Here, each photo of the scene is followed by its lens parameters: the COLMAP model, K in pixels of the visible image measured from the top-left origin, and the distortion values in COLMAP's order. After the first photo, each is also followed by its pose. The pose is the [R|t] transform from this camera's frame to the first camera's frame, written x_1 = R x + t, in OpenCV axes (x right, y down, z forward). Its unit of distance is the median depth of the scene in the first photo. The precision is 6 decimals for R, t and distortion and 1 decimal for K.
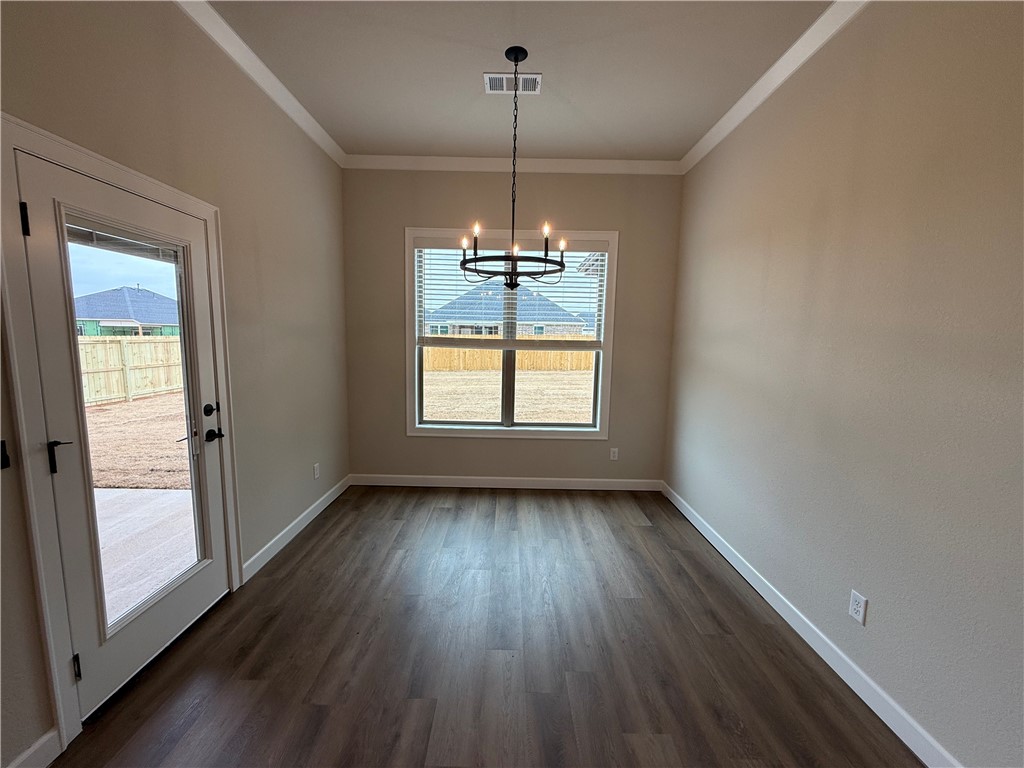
lens RADIAL K [[409.6, 0, 512.1], [0, 409.6, 388.8], [0, 0, 1]] dist [-0.003175, 0.000986]
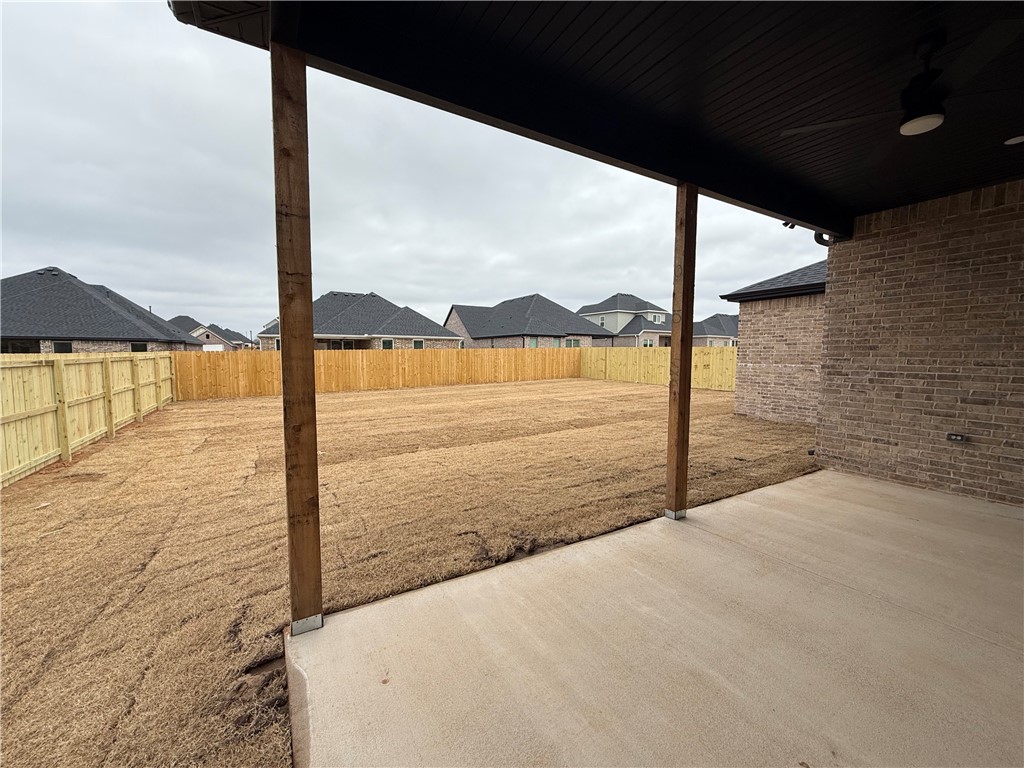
lens RADIAL K [[409.6, 0, 507.7], [0, 409.6, 385.8], [0, 0, 1]] dist [-0.003175, 0.000986]
pose [[0.857211, -0.052700, 0.512262, -0.655181], [0.074468, 0.996980, -0.022047, -0.018083], [-0.509553, 0.057046, 0.858546, 0.134140]]
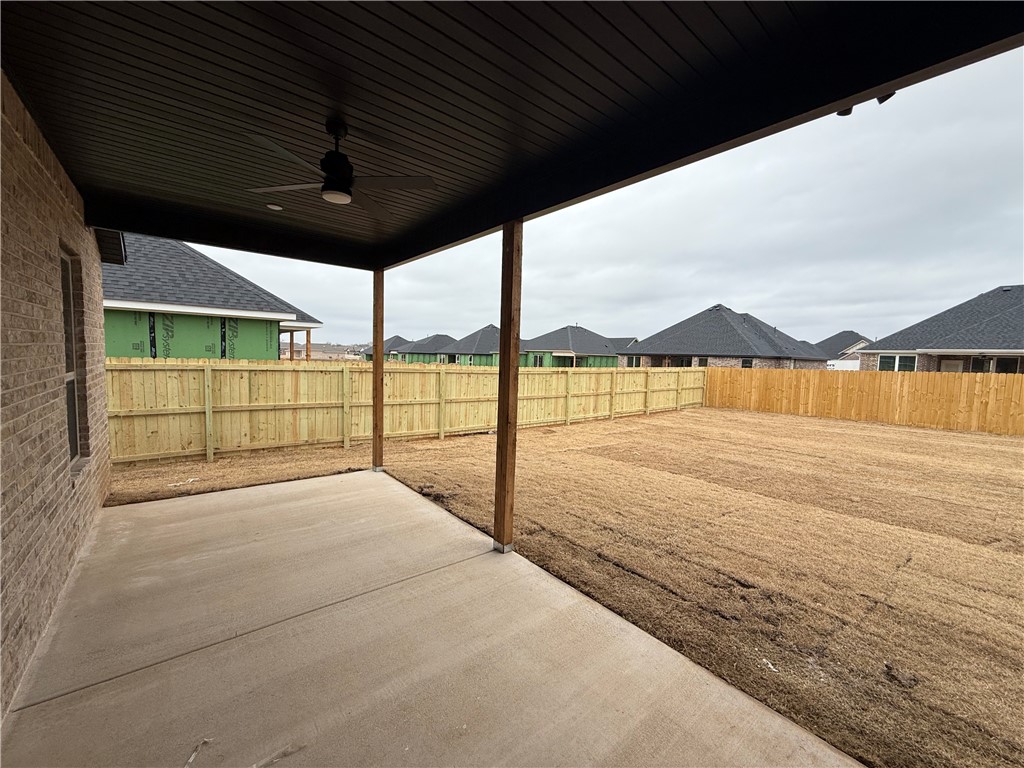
lens RADIAL K [[409.6, 0, 508.4], [0, 409.6, 386.0], [0, 0, 1]] dist [-0.003175, 0.000986]
pose [[0.632376, 0.057996, -0.772487, -0.161011], [-0.115332, 0.993129, -0.019852, -0.033744], [0.766028, 0.101647, 0.634720, 0.134555]]
